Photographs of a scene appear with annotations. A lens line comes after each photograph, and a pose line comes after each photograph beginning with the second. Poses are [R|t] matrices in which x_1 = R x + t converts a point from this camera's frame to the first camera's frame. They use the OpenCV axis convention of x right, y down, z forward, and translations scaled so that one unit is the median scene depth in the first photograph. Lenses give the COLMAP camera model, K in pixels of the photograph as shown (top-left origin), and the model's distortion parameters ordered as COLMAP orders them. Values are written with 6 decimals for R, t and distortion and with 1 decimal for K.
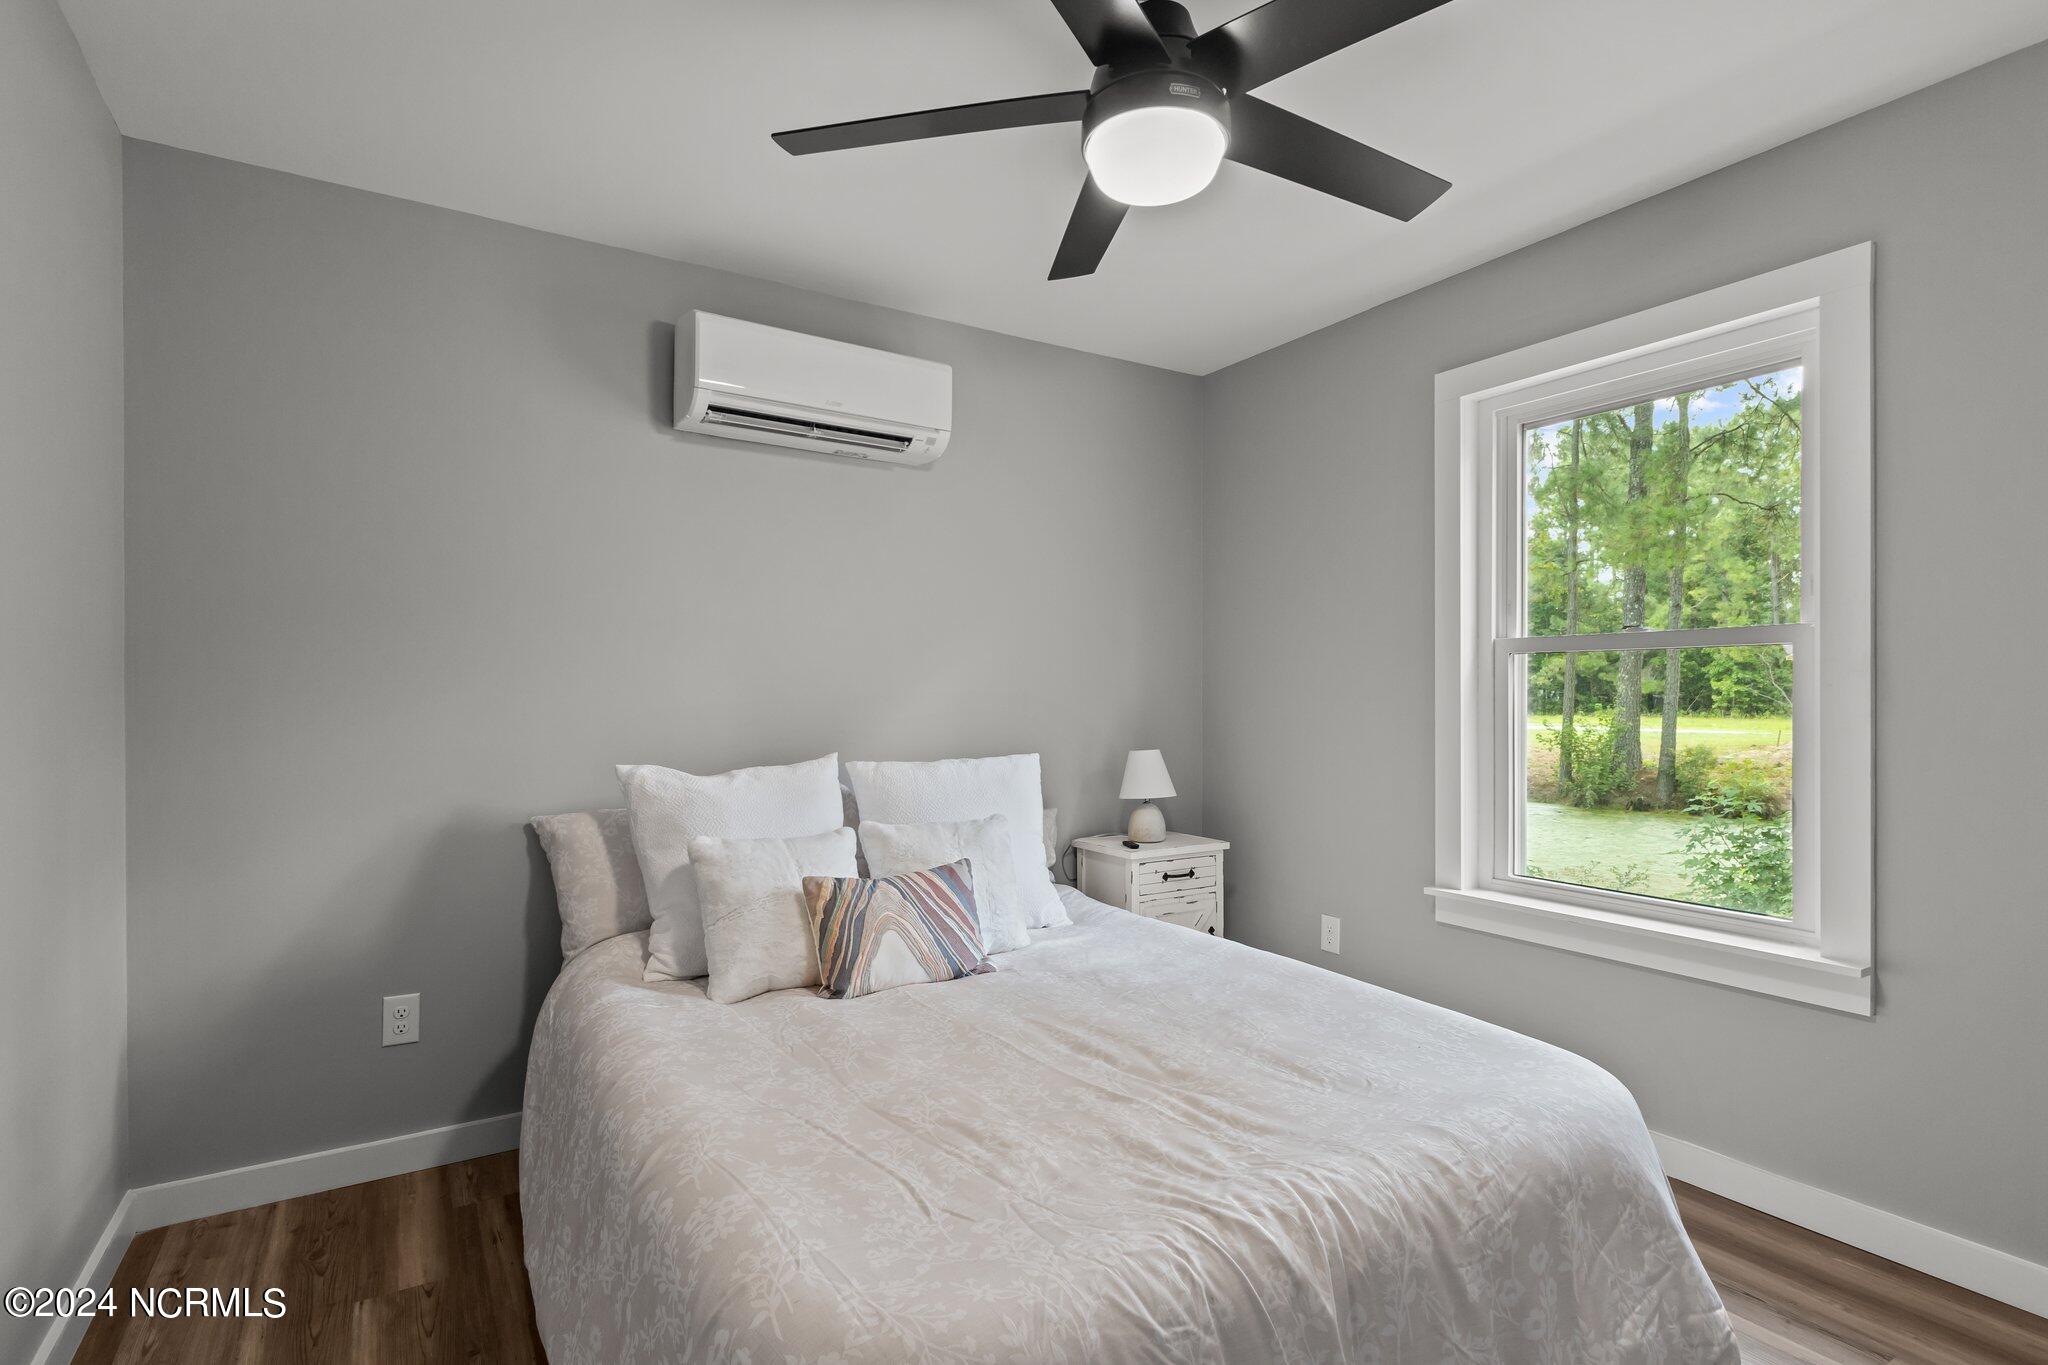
lens RADIAL K [[993.1, 0, 1023.0], [0, 993.1, 699.8], [0, 0, 1]] dist [0.005356, 0.000567]
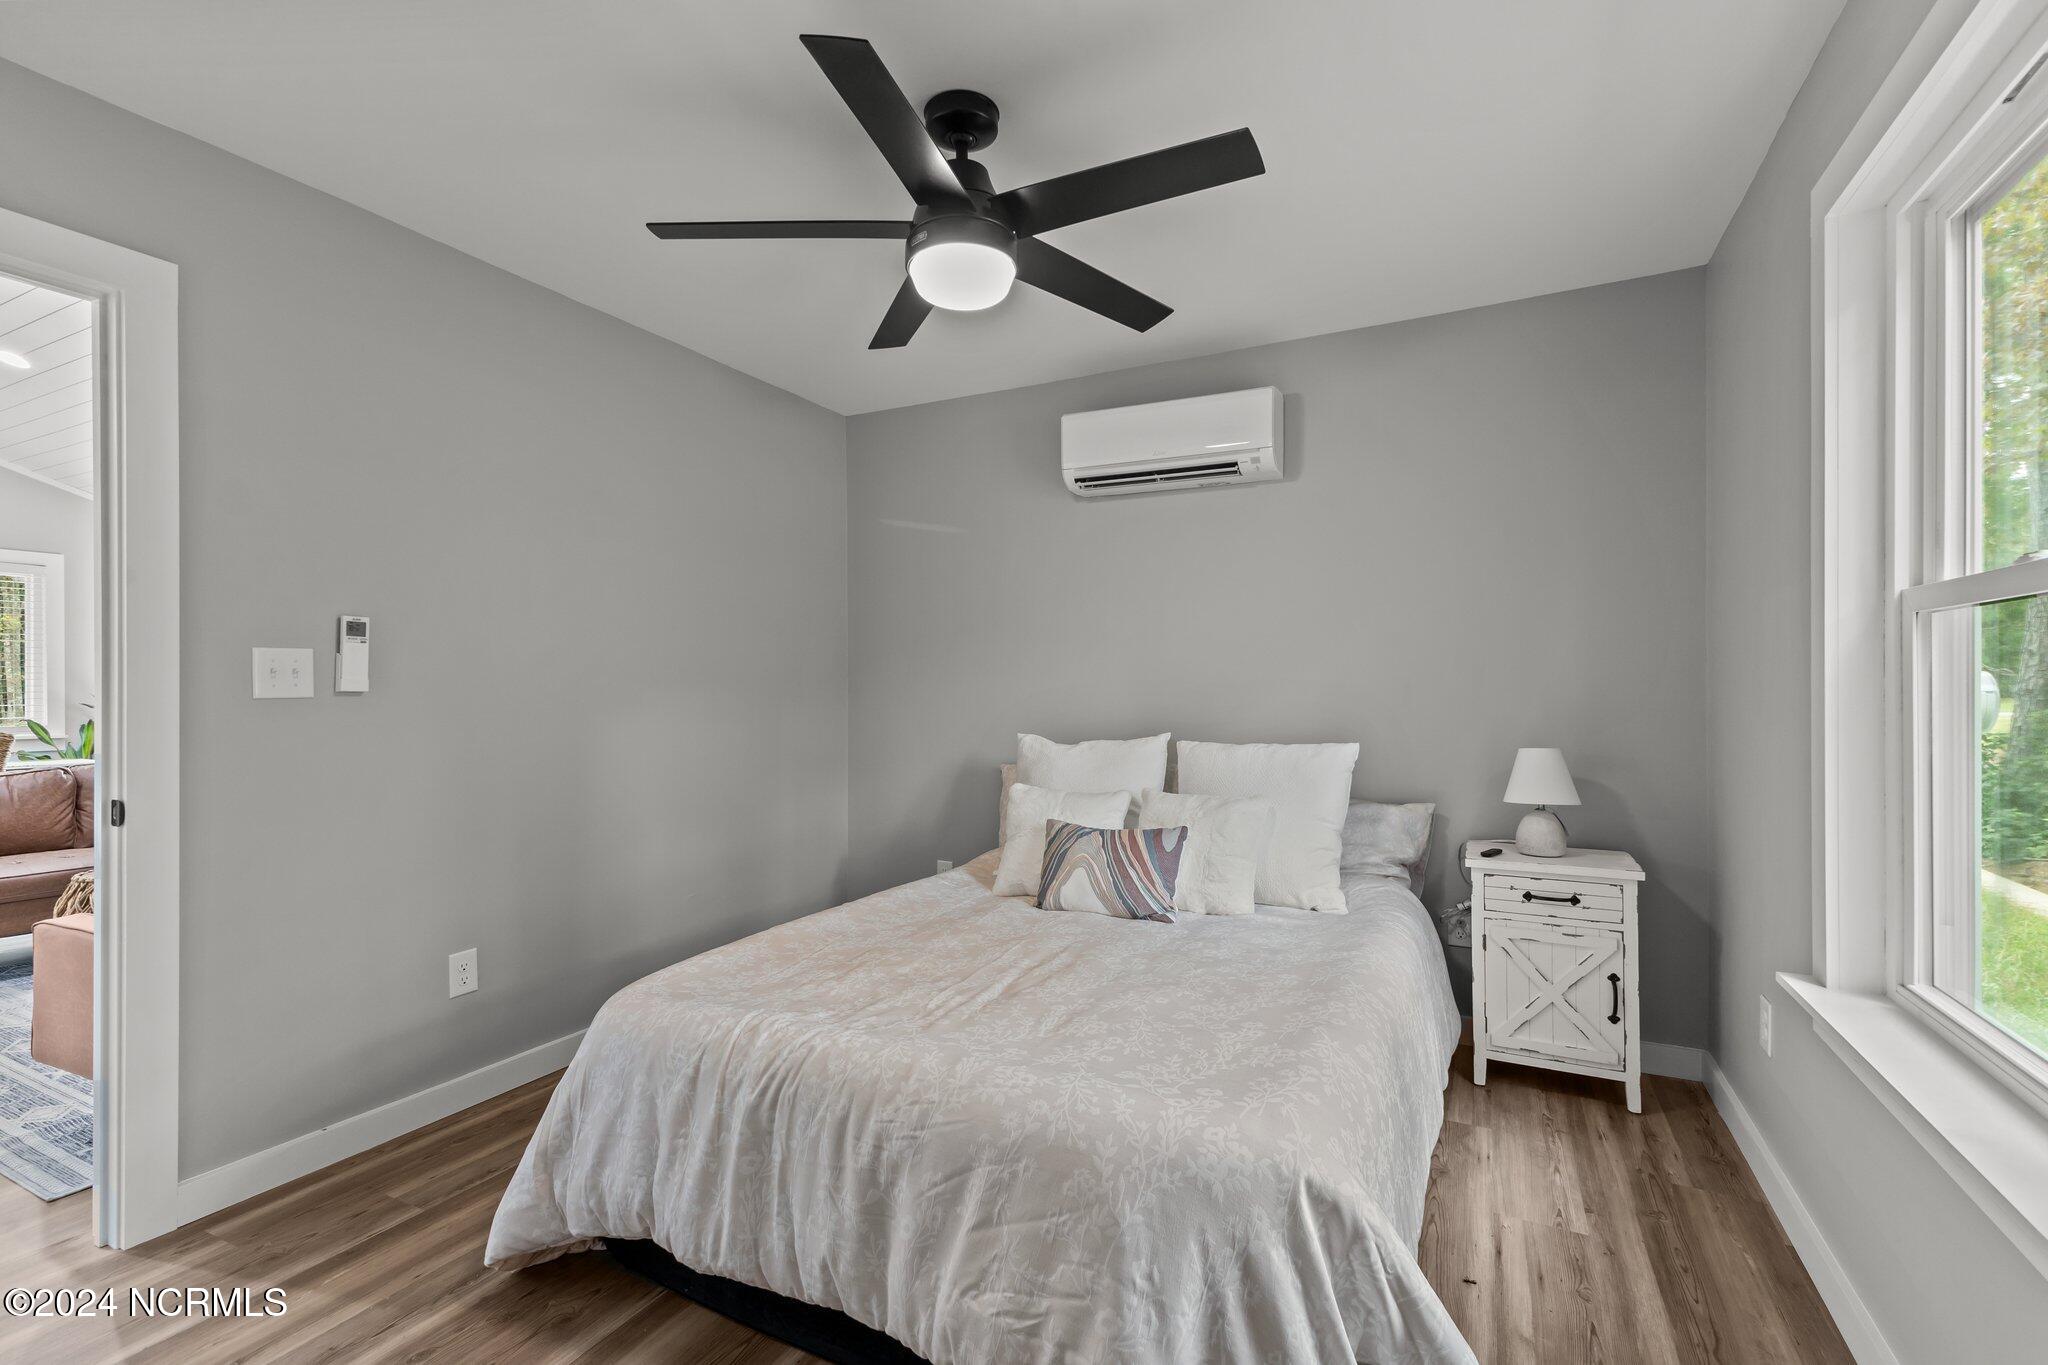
lens RADIAL K [[908.8, 0, 1025.4], [0, 908.8, 679.3], [0, 0, 1]] dist [0.016744, 0.000212]
pose [[0.522695, -0.010303, -0.852457, 0.758667], [0.002010, 0.999939, -0.010853, -0.001164], [0.852517, 0.003959, 0.522684, 0.281920]]
